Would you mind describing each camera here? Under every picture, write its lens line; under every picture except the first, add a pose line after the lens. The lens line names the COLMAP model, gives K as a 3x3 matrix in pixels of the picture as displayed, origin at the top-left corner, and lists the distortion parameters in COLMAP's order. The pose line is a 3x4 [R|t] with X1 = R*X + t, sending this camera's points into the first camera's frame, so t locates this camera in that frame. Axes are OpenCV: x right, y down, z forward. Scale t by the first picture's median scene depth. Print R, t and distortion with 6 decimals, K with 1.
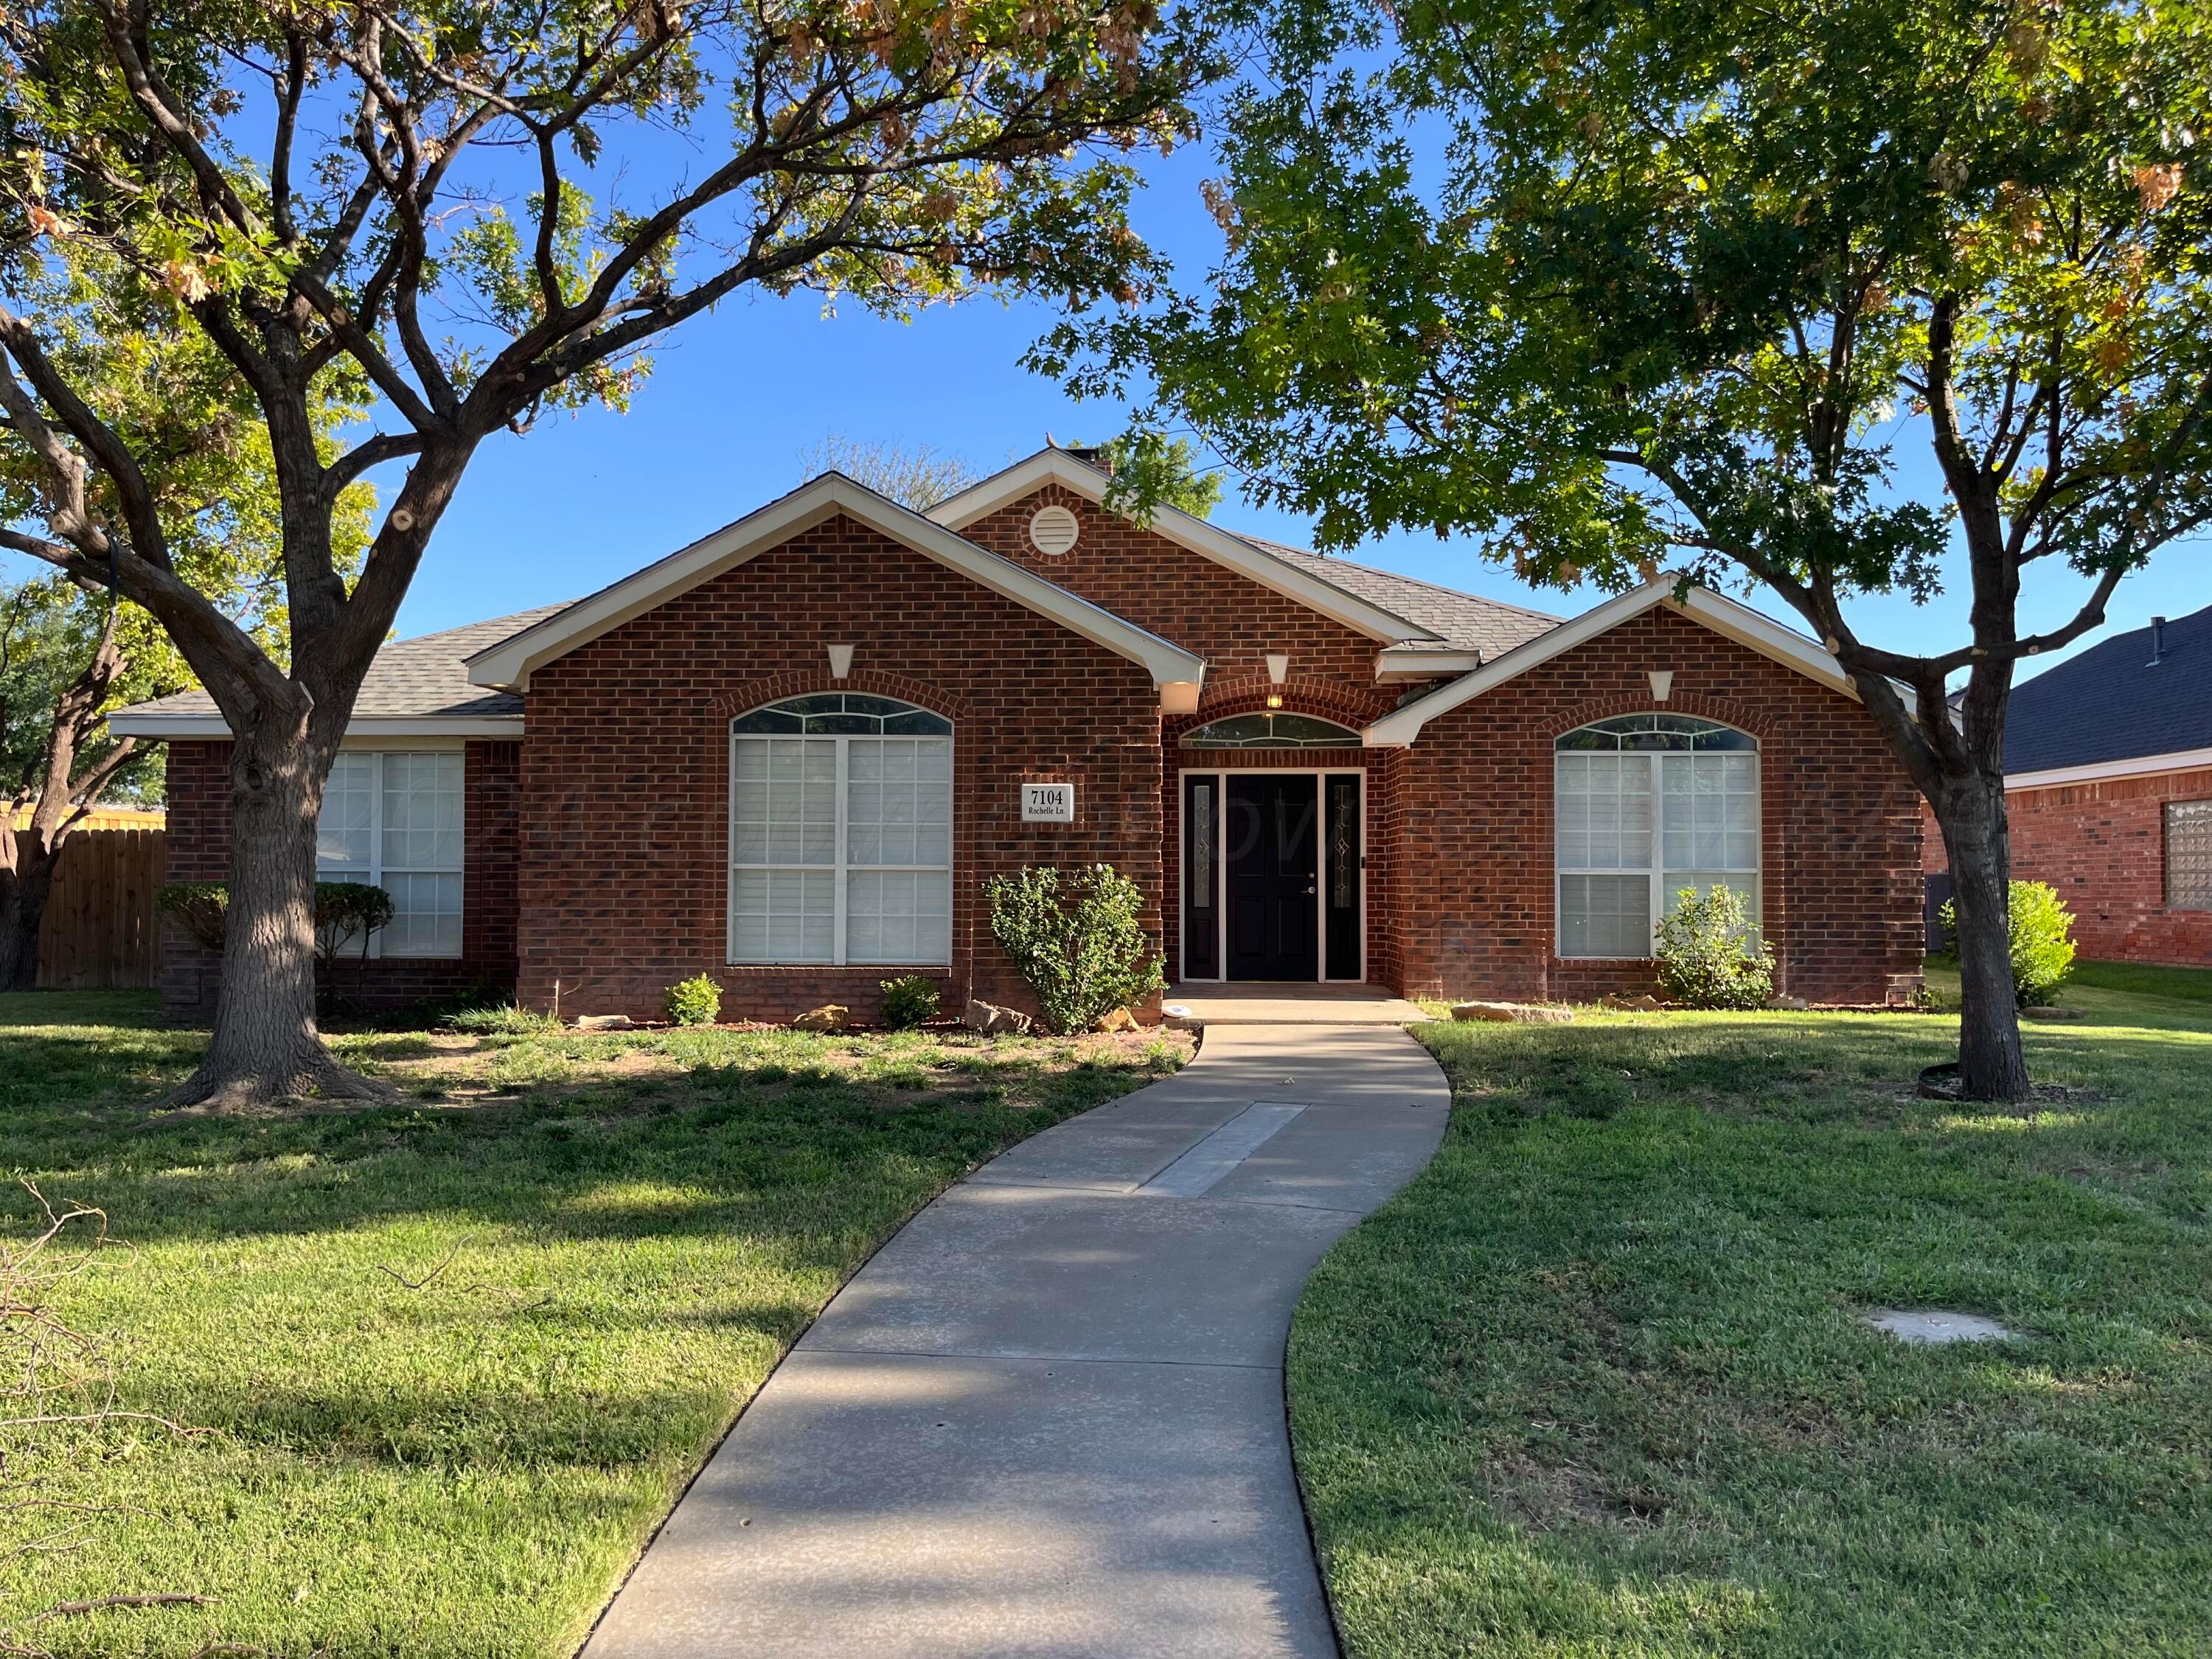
lens RADIAL K [[1666.0, 0, 1099.0], [0, 1666.0, 832.6], [0, 0, 1]] dist [0.067600, -0.094870]
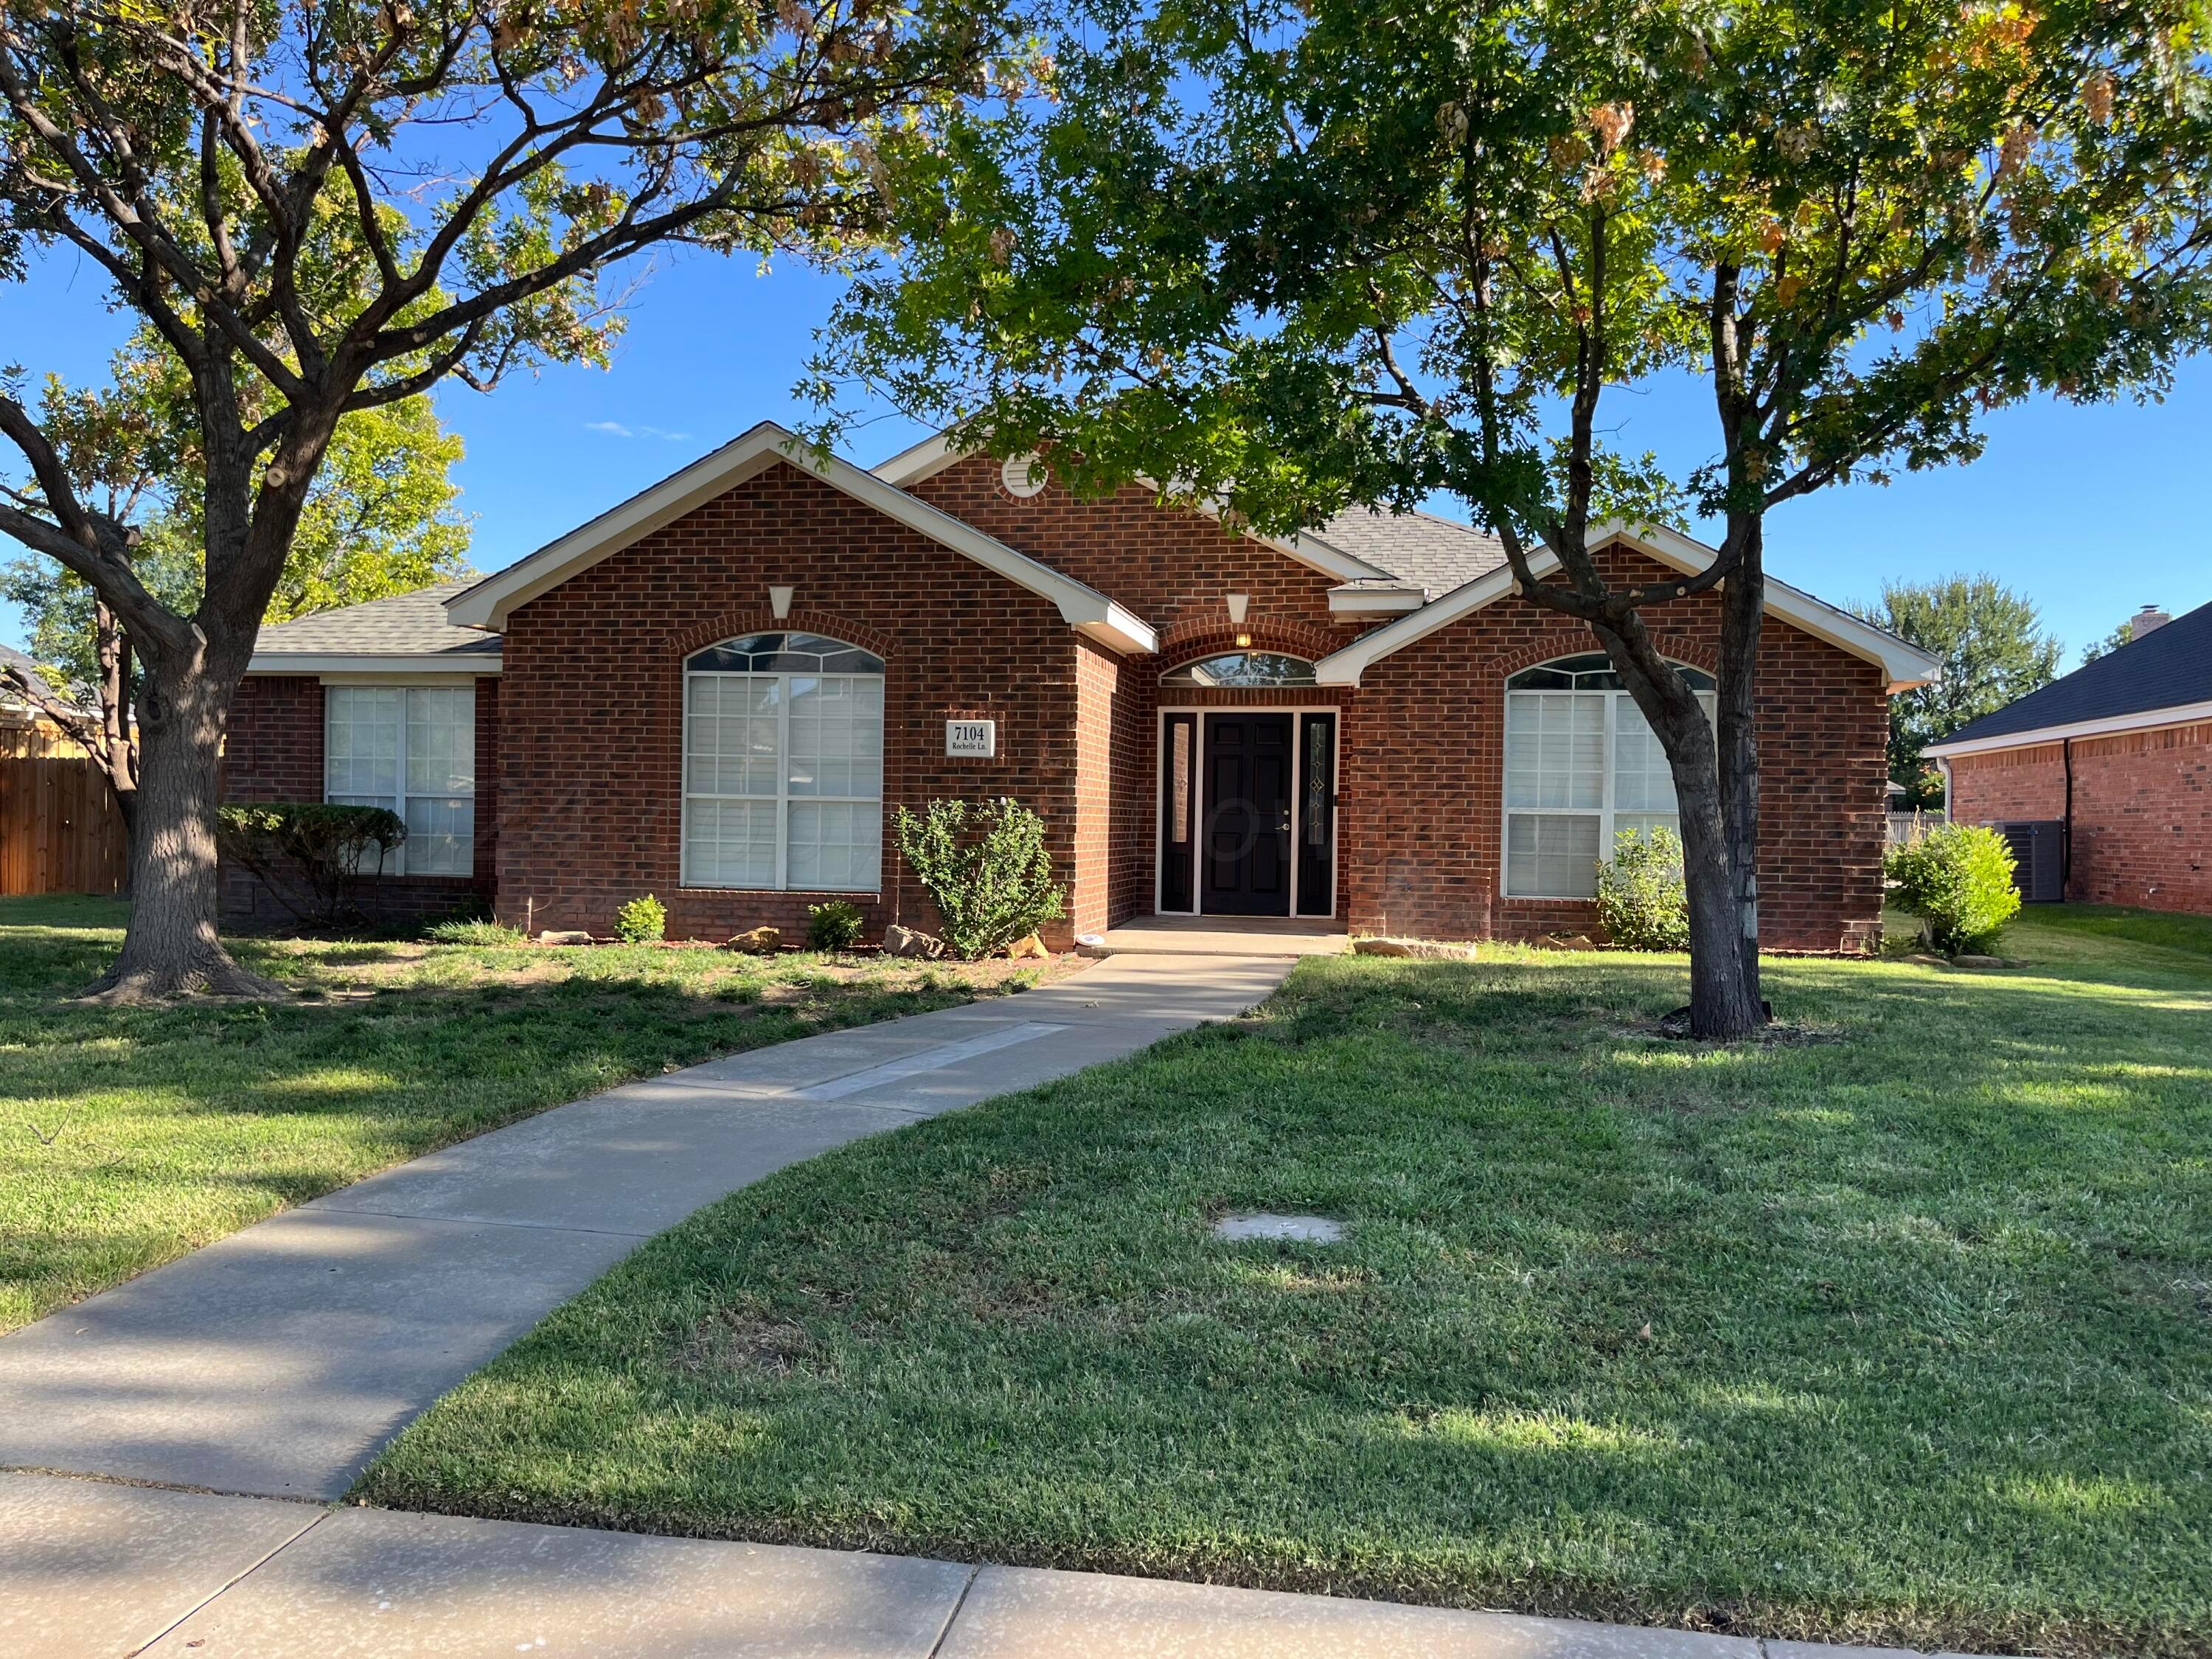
lens RADIAL K [[1666.0, 0, 1120.9], [0, 1666.0, 828.2], [0, 0, 1]] dist [0.067600, -0.094870]
pose [[0.990890, 0.014531, -0.133886, 0.202340], [-0.009888, 0.999329, 0.035275, 0.000708], [0.134309, -0.033630, 0.990369, -0.023178]]
